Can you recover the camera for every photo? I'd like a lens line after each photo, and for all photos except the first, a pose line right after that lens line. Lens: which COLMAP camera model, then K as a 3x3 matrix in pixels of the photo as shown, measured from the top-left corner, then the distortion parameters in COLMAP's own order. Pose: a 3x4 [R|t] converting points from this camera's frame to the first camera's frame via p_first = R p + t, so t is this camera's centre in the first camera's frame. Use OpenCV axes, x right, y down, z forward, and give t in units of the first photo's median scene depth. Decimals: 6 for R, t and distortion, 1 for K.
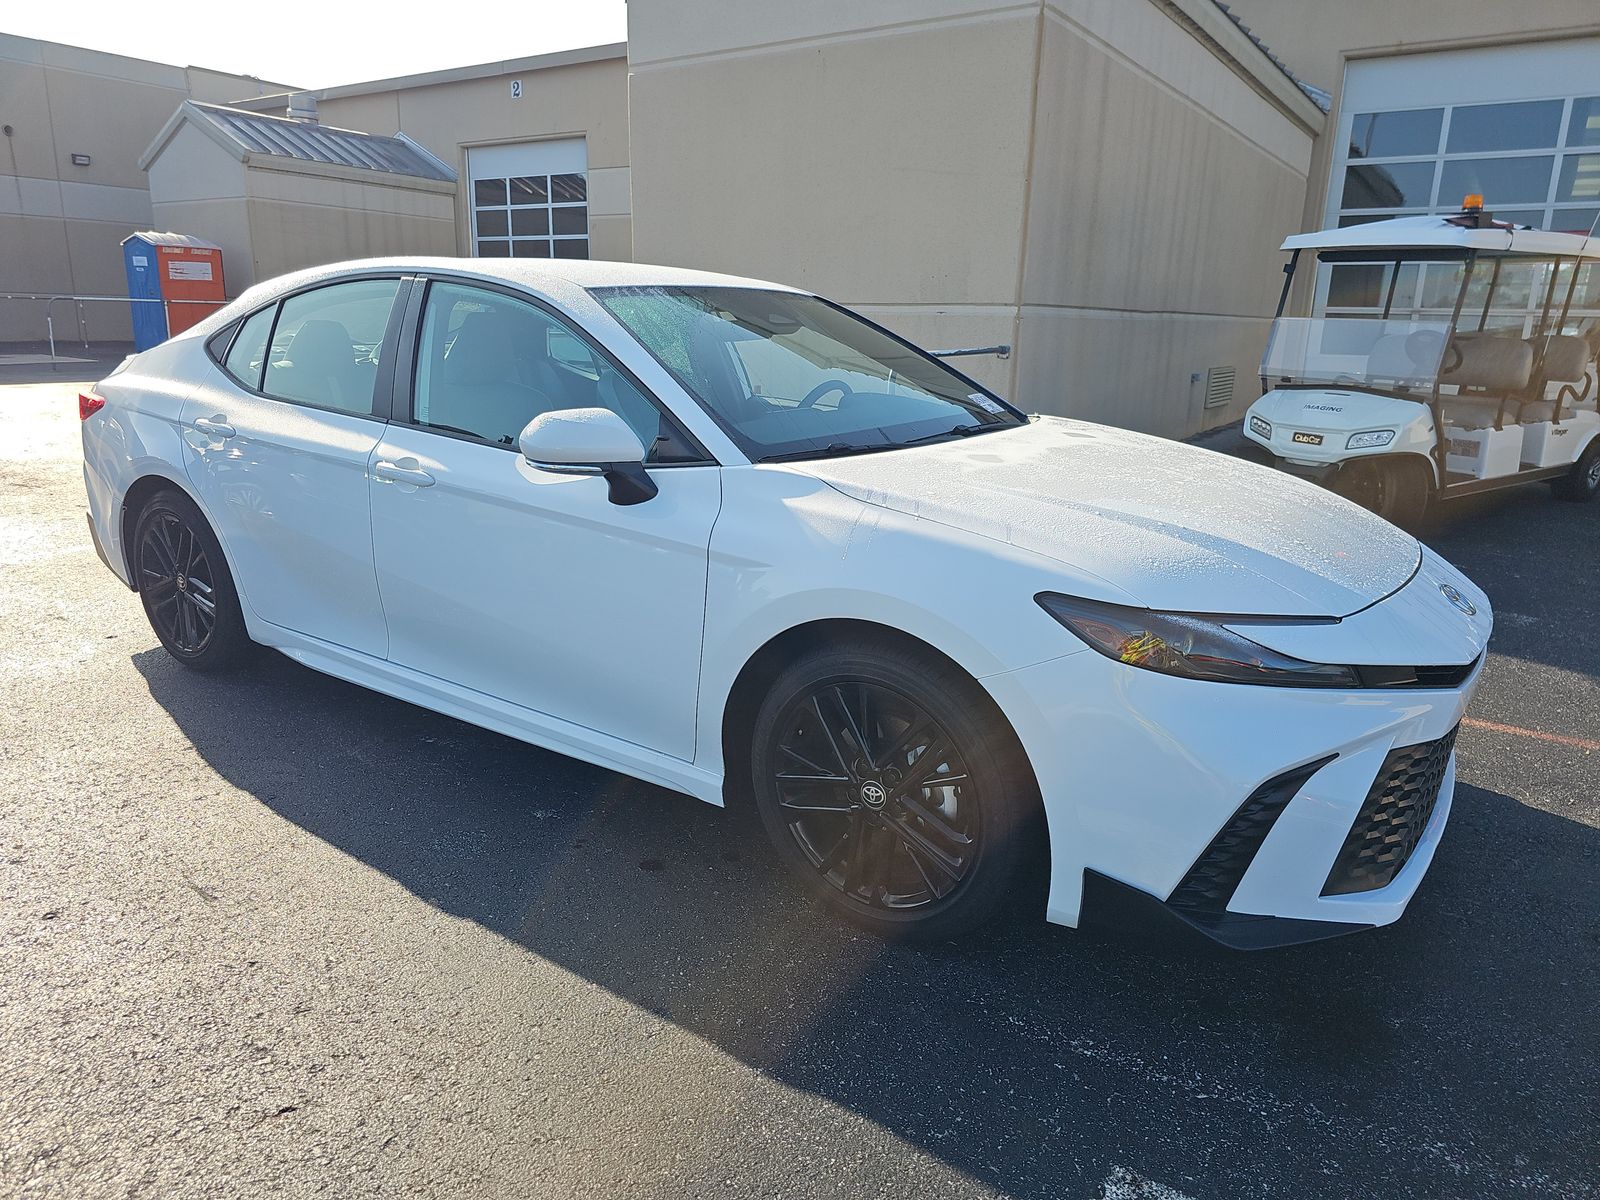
lens RADIAL K [[1061.7, 0, 797.8], [0, 1061.7, 595.0], [0, 0, 1]] dist [-0.007390, -0.011176]
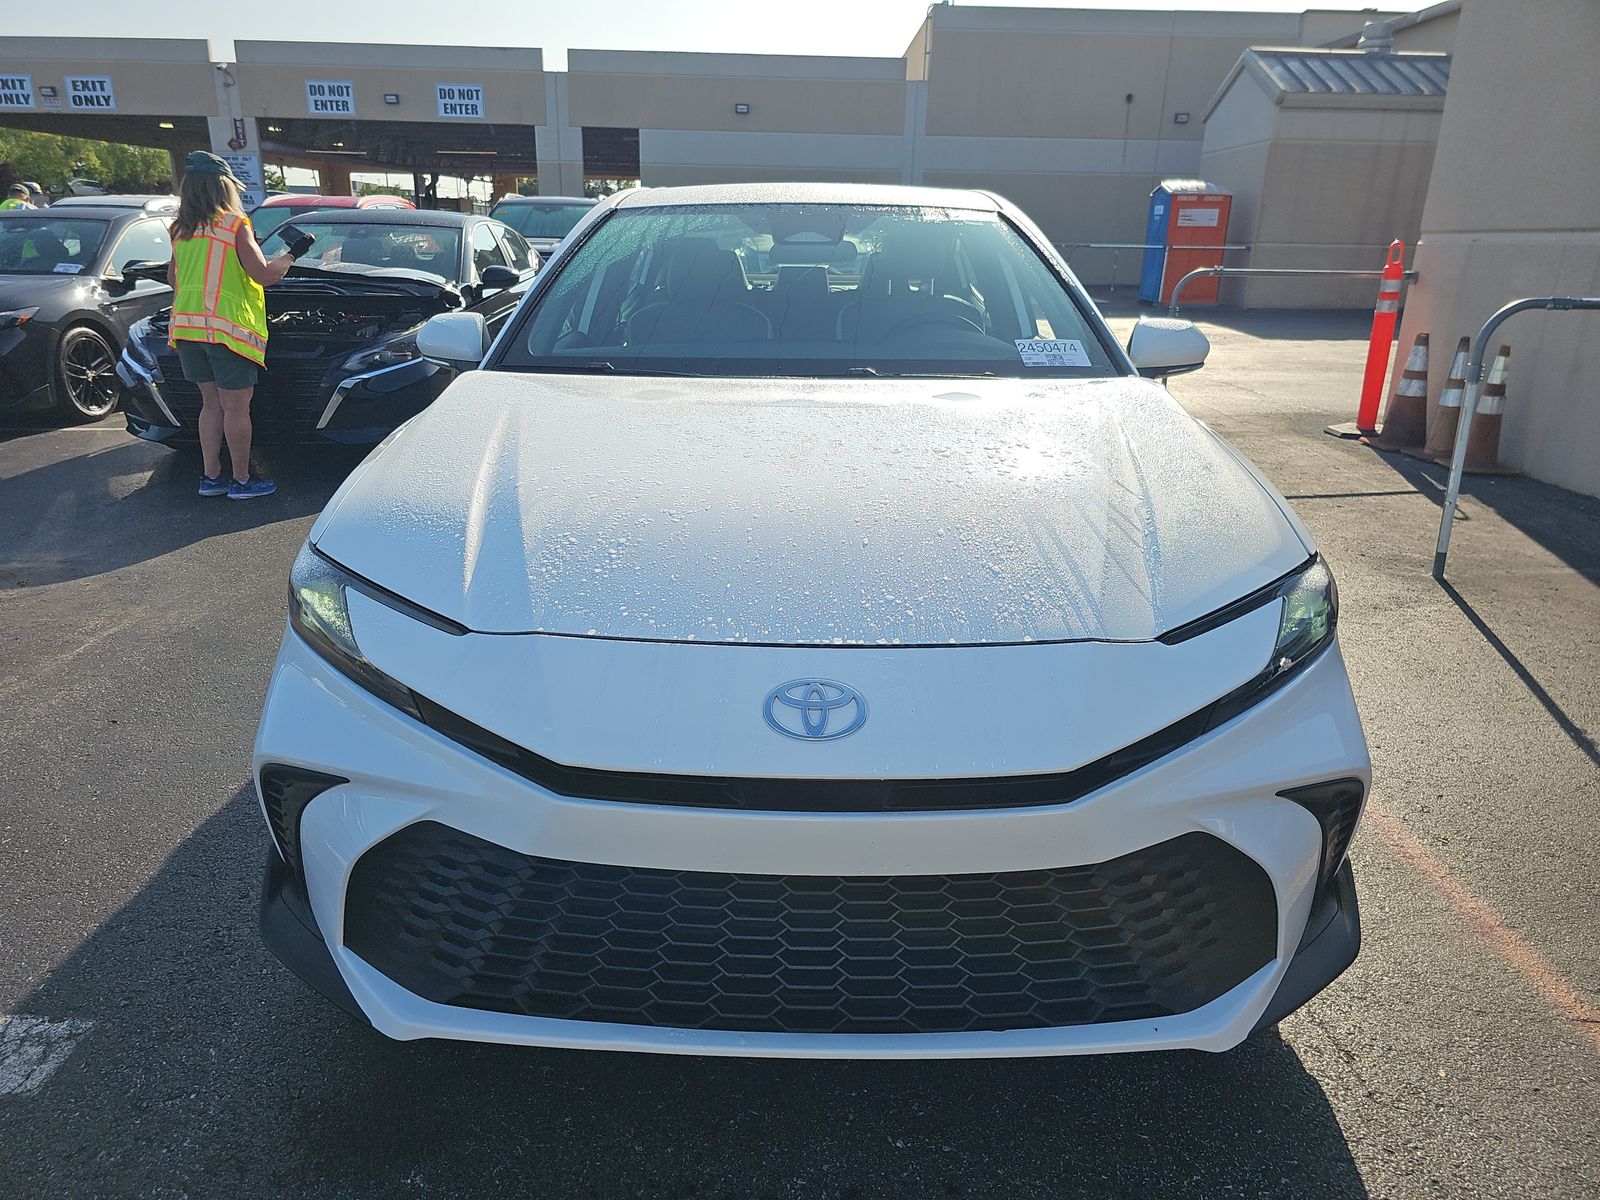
lens RADIAL K [[1061.7, 0, 799.8], [0, 1061.7, 610.2], [0, 0, 1]] dist [-0.007390, -0.011176]
pose [[0.563755, 0.244238, -0.789004, 0.121603], [-0.198504, 0.967344, 0.157610, -0.014501], [0.801734, 0.067767, 0.593827, 0.076524]]
